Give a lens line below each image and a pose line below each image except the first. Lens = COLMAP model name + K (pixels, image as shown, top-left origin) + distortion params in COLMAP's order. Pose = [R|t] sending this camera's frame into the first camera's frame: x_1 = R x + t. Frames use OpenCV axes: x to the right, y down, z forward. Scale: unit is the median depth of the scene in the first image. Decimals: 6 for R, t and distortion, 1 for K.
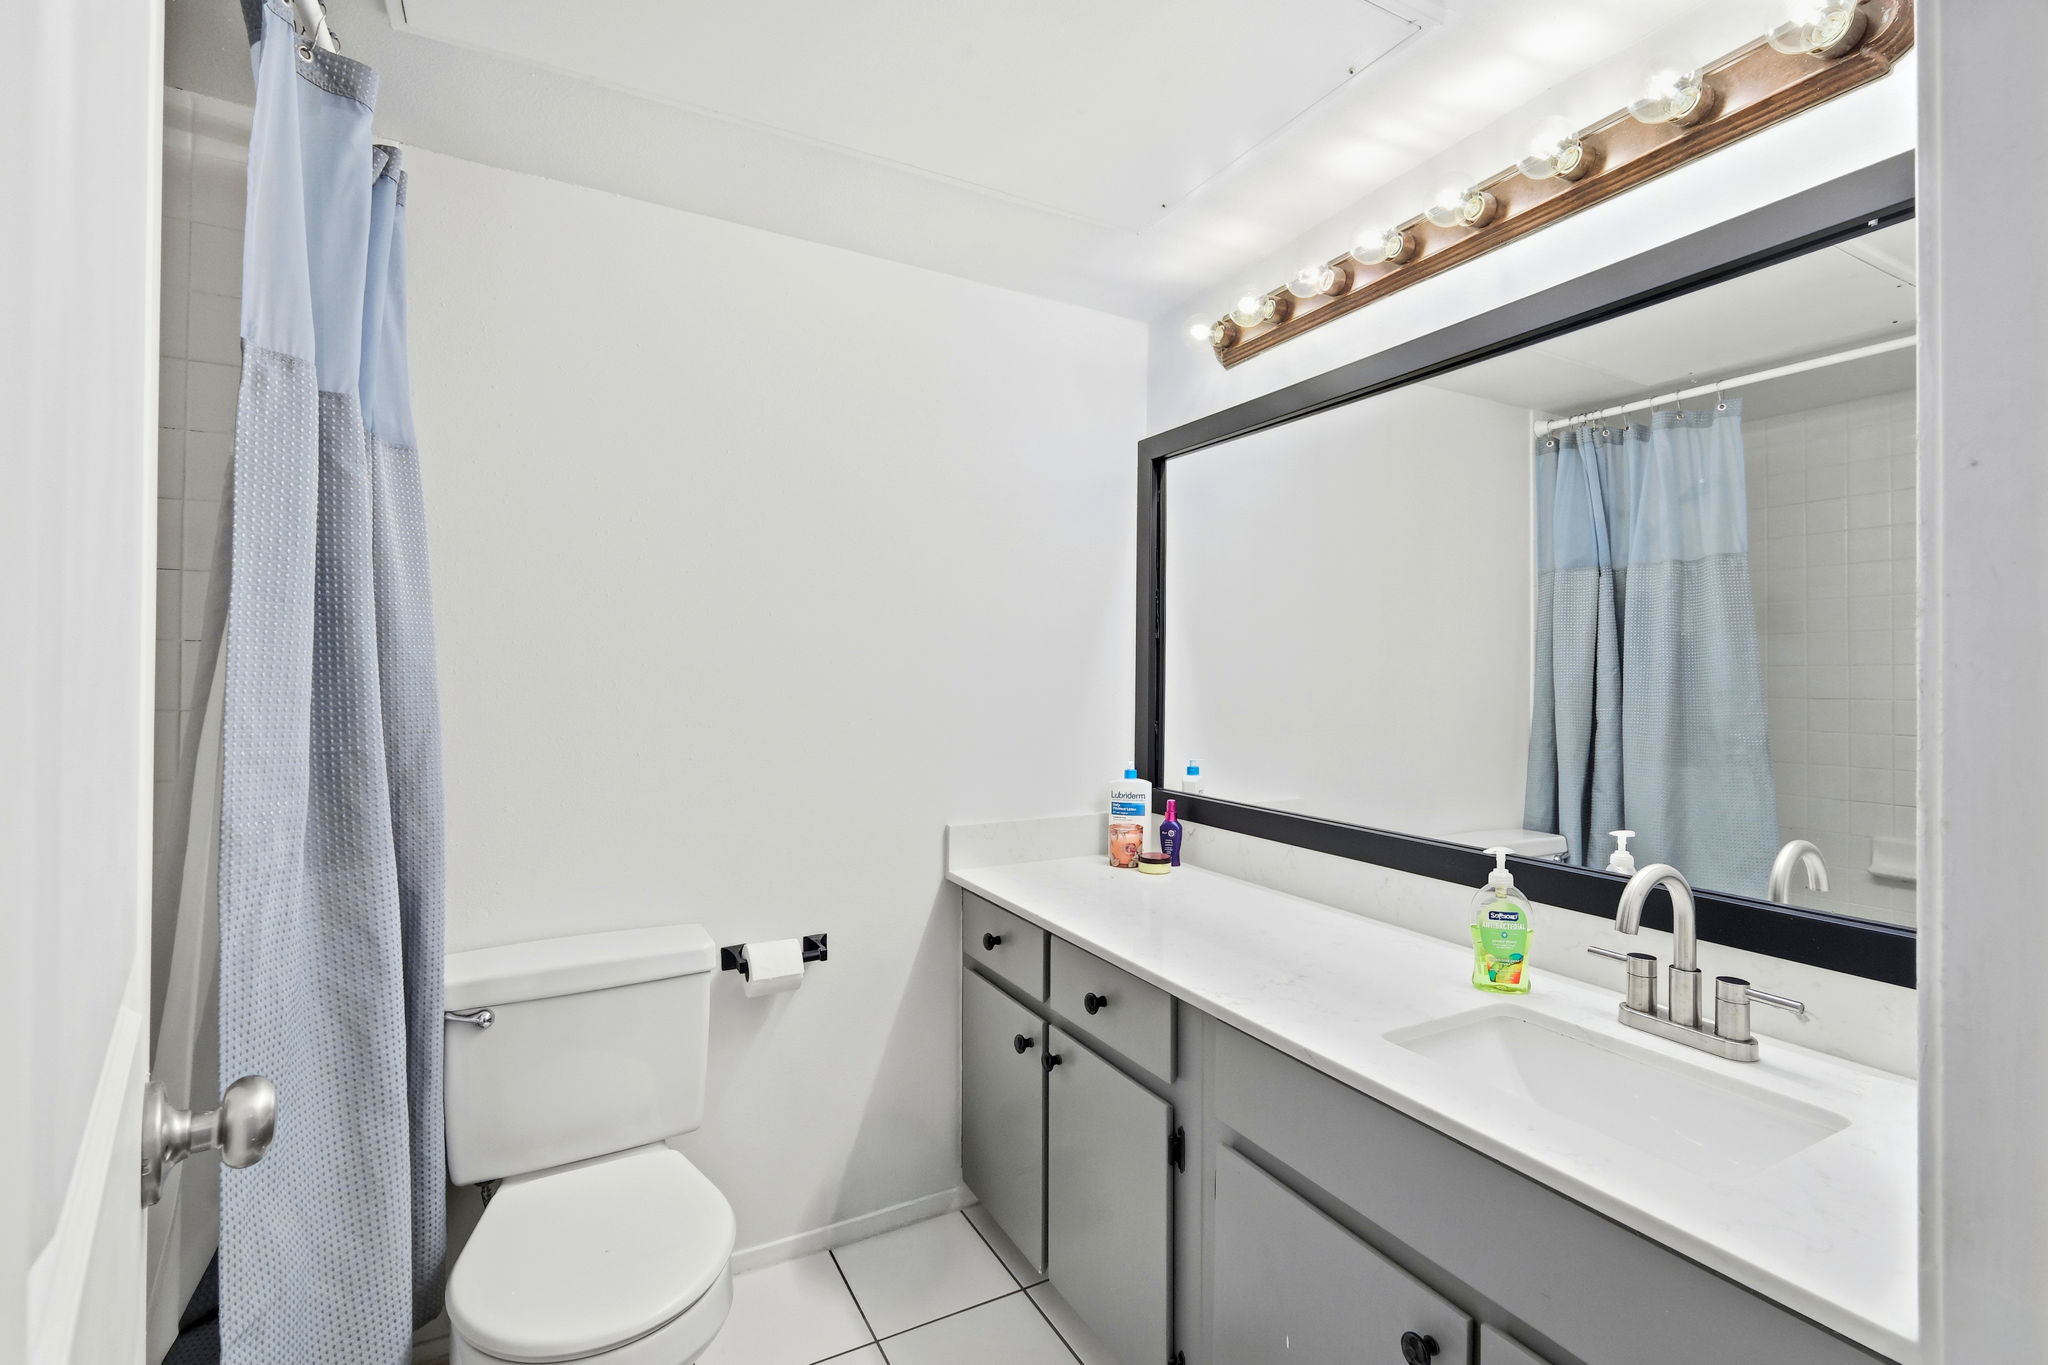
lens RADIAL K [[927.8, 0, 1004.6], [0, 927.8, 674.2], [0, 0, 1]] dist [-0.002073, -0.000363]
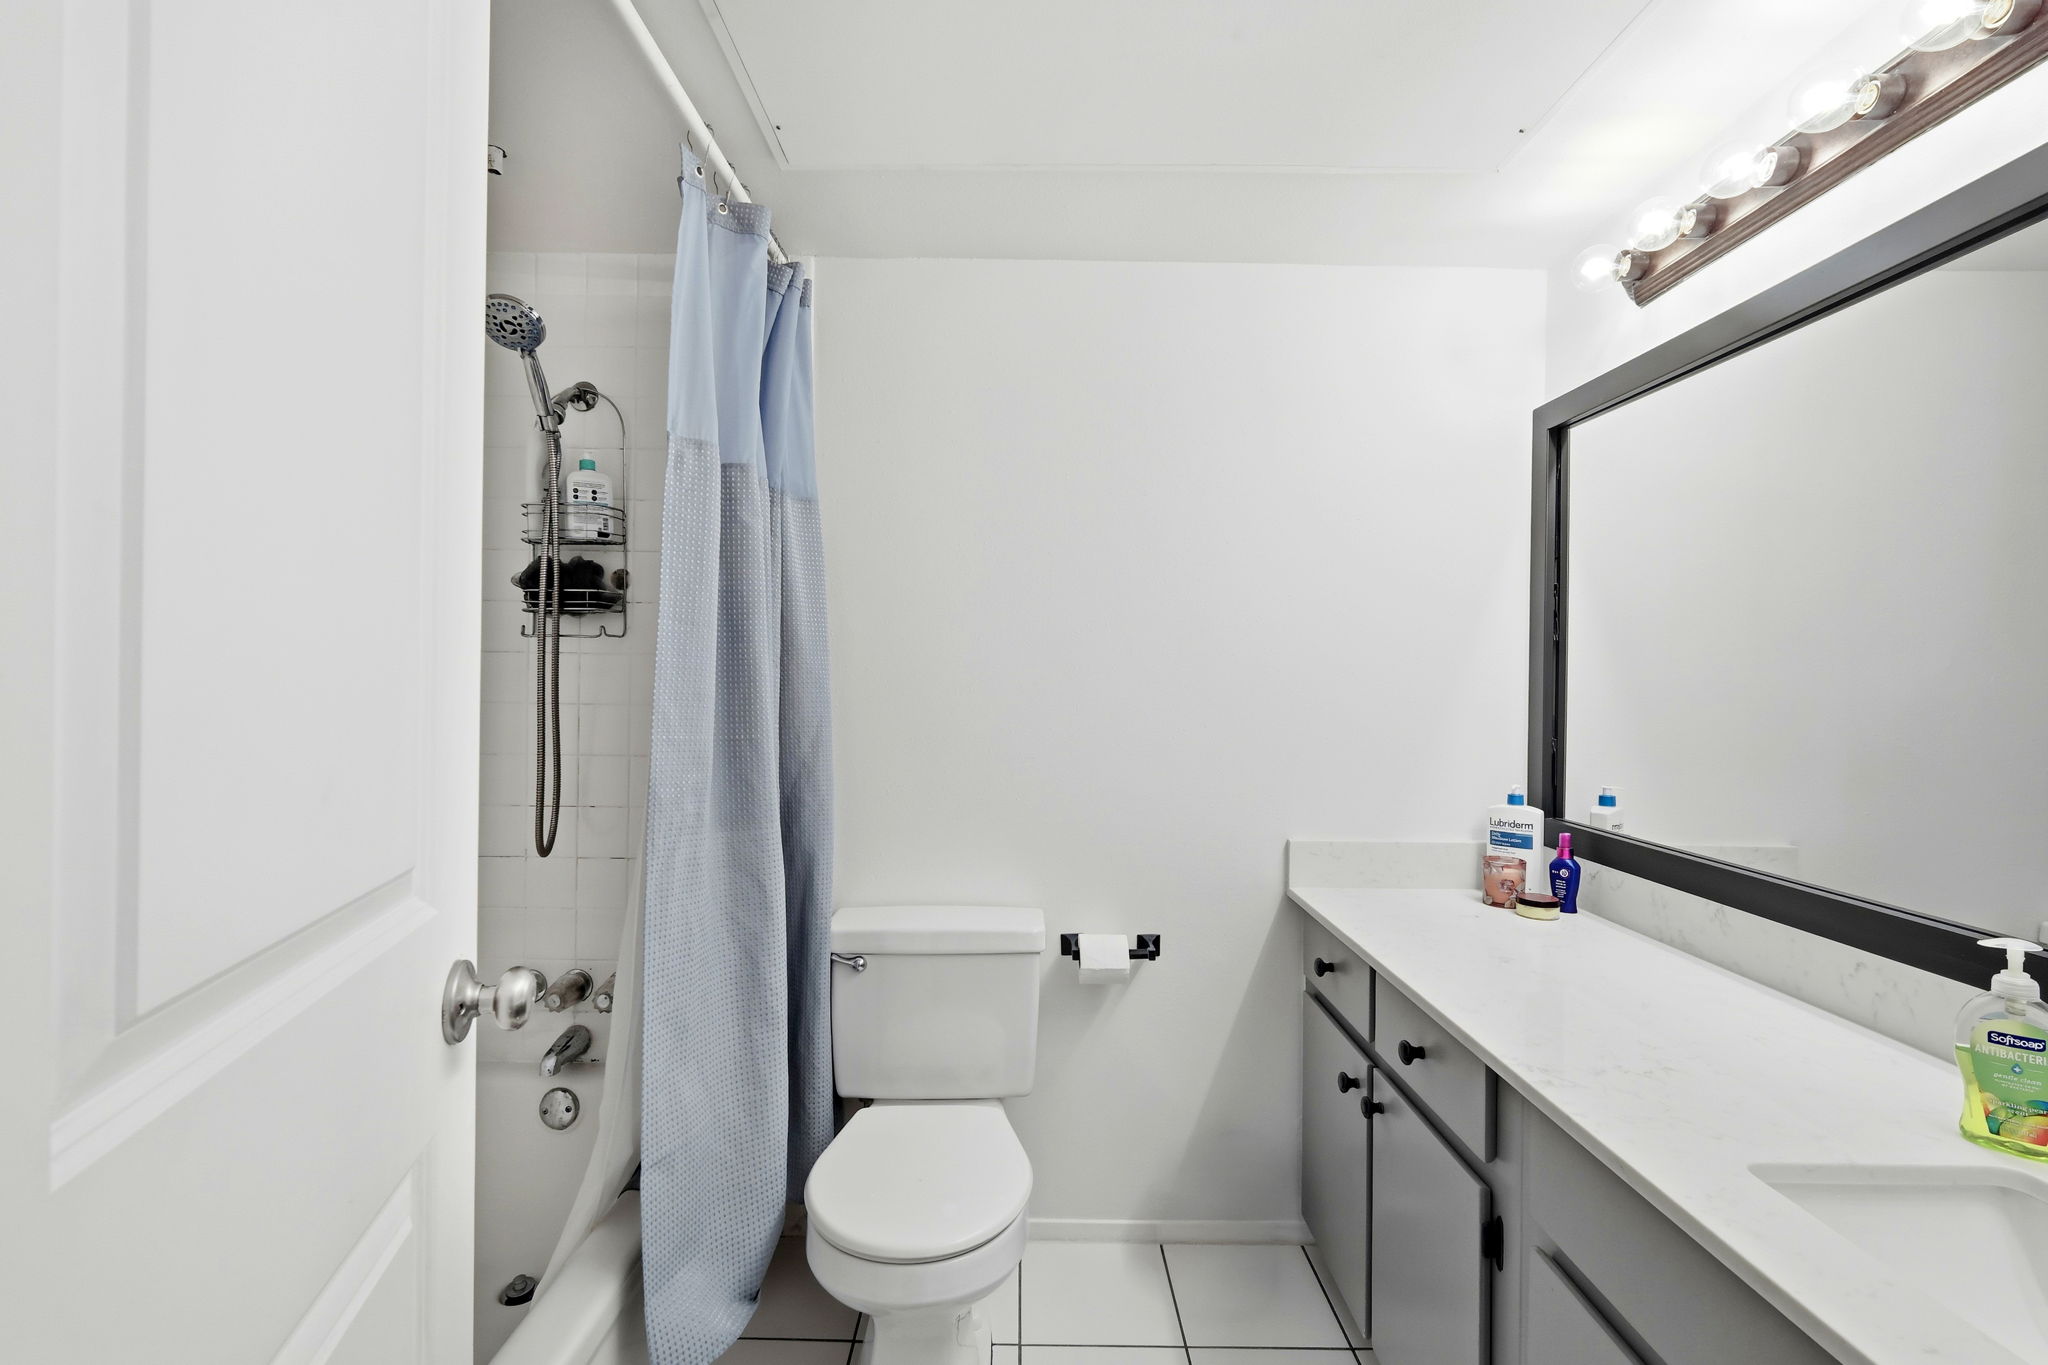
lens RADIAL K [[910.7, 0, 1024.0], [0, 910.7, 682.5], [0, 0, 1]] dist [-0.001419, 0.000201]
pose [[0.875942, 0.004883, -0.482392, 0.171045], [-0.004638, 0.999988, 0.001699, 0.000124], [0.482394, 0.000749, 0.875954, 0.050438]]
